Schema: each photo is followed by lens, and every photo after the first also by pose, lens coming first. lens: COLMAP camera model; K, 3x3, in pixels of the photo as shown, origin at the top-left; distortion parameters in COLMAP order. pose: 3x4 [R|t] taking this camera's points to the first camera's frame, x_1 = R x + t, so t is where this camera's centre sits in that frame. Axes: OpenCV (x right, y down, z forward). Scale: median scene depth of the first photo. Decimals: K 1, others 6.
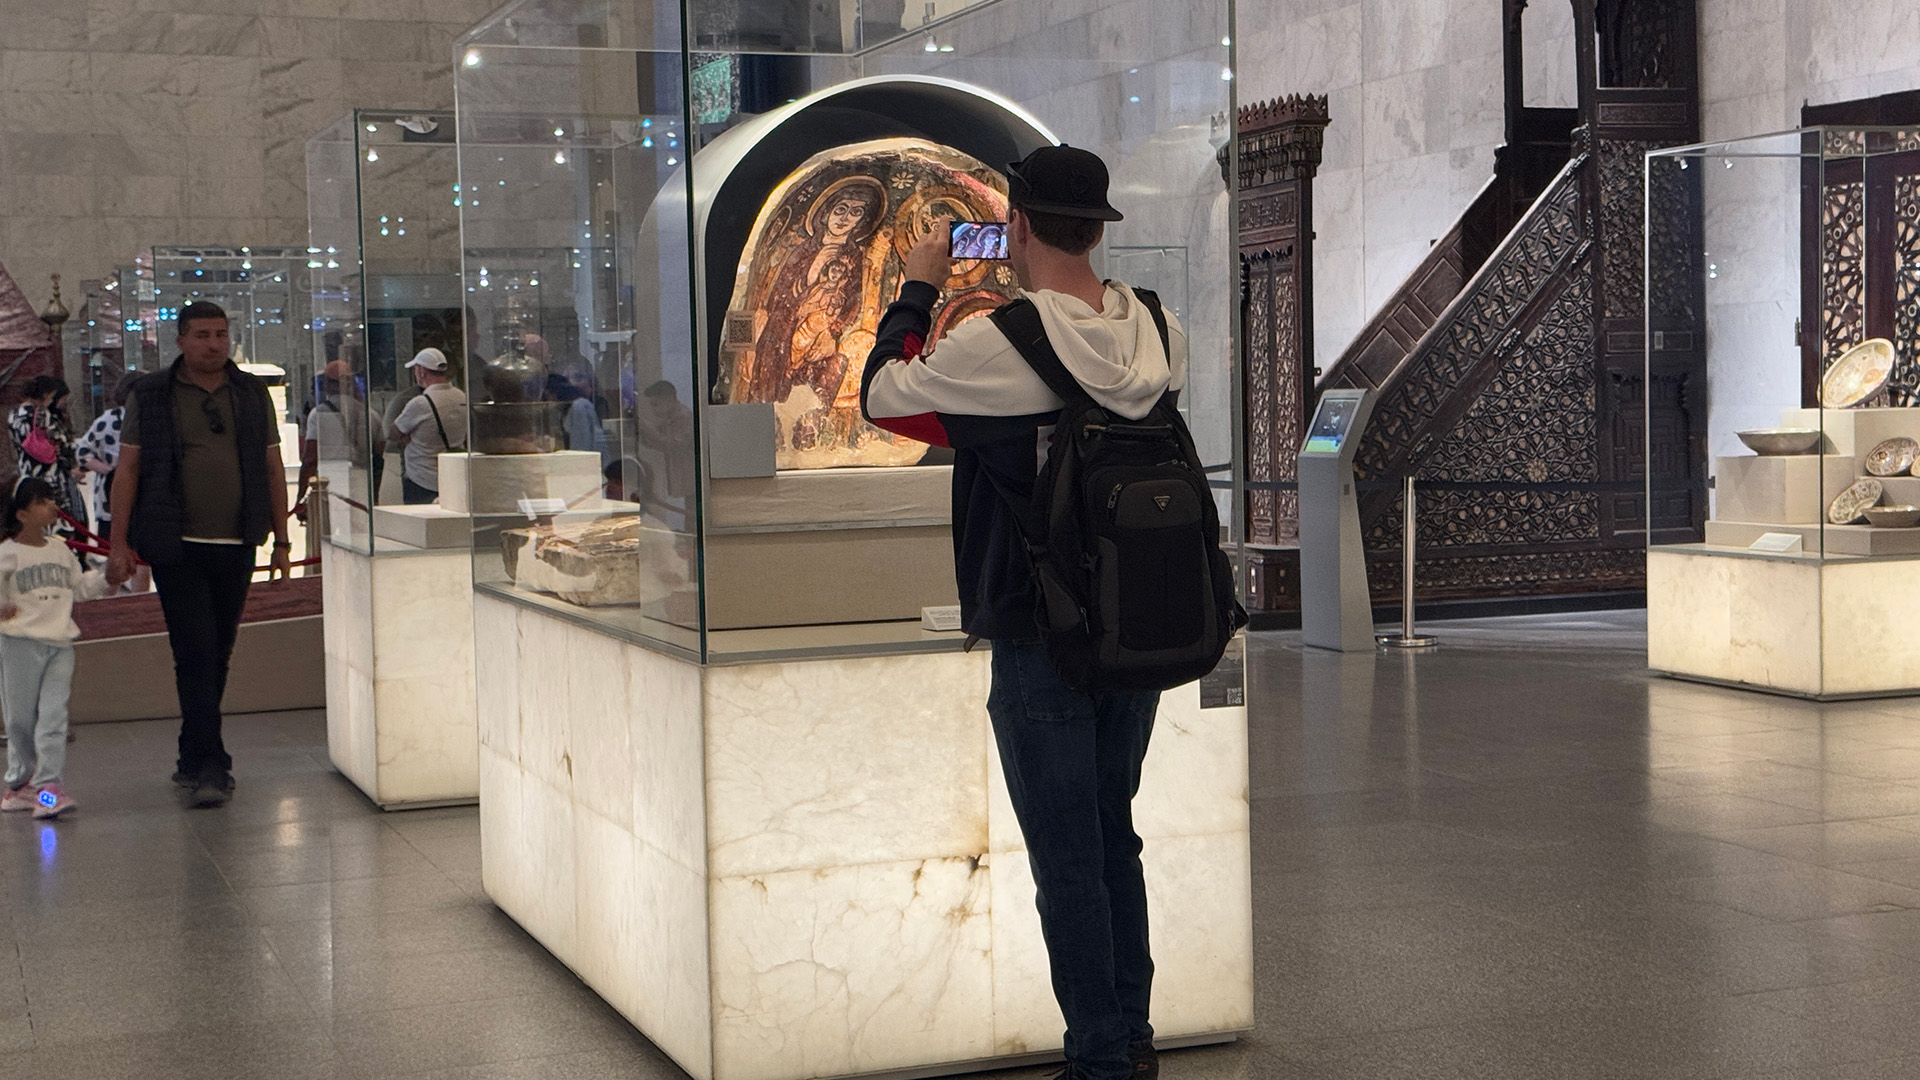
lens RADIAL K [[2735.1, 0, 959.8], [0, 2735.1, 540.5], [0, 0, 1]] dist [0.012098, 0.000000]
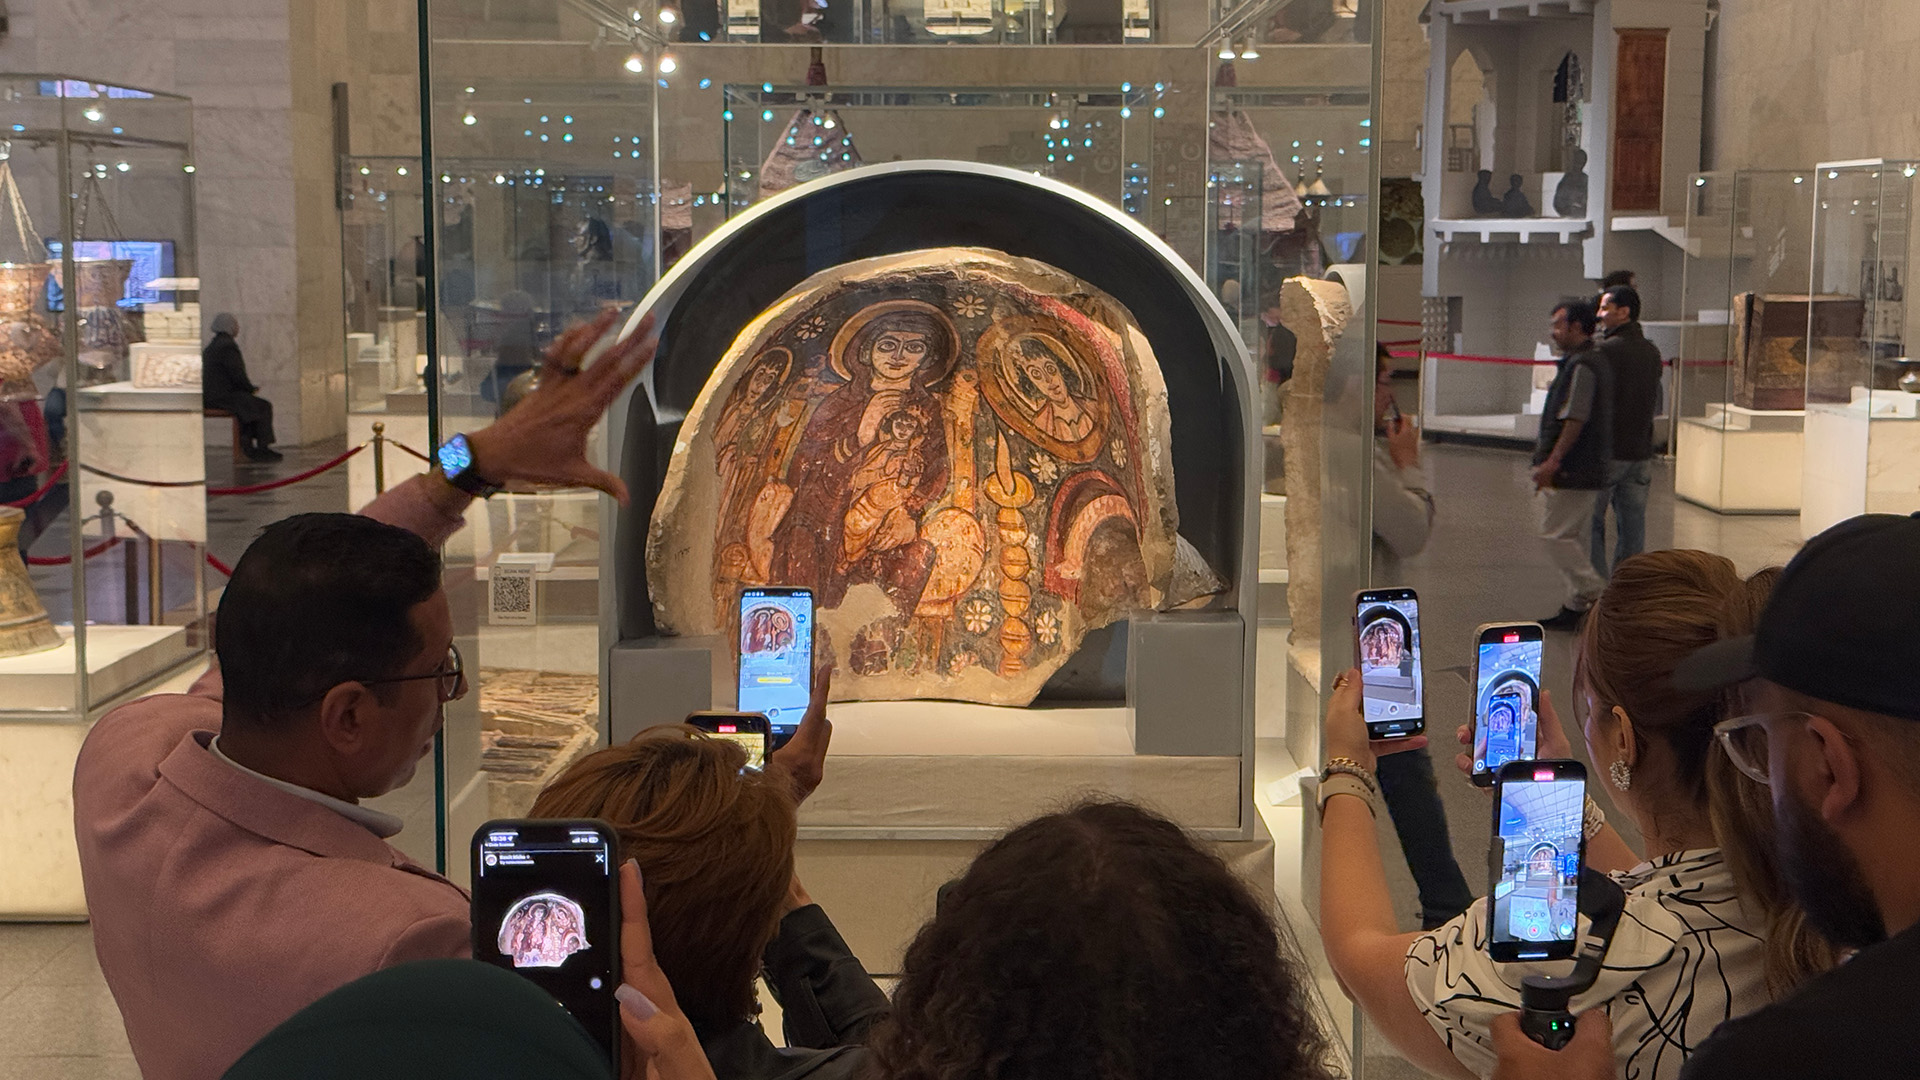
lens RADIAL K [[2735.1, 0, 960.1], [0, 2735.1, 540.0], [0, 0, 1]] dist [0.012098, 0.000000]
pose [[0.929112, 0.069702, -0.363171, 0.219104], [-0.045531, 0.996165, 0.074709, -0.122563], [0.366986, -0.052877, 0.928722, 0.371035]]
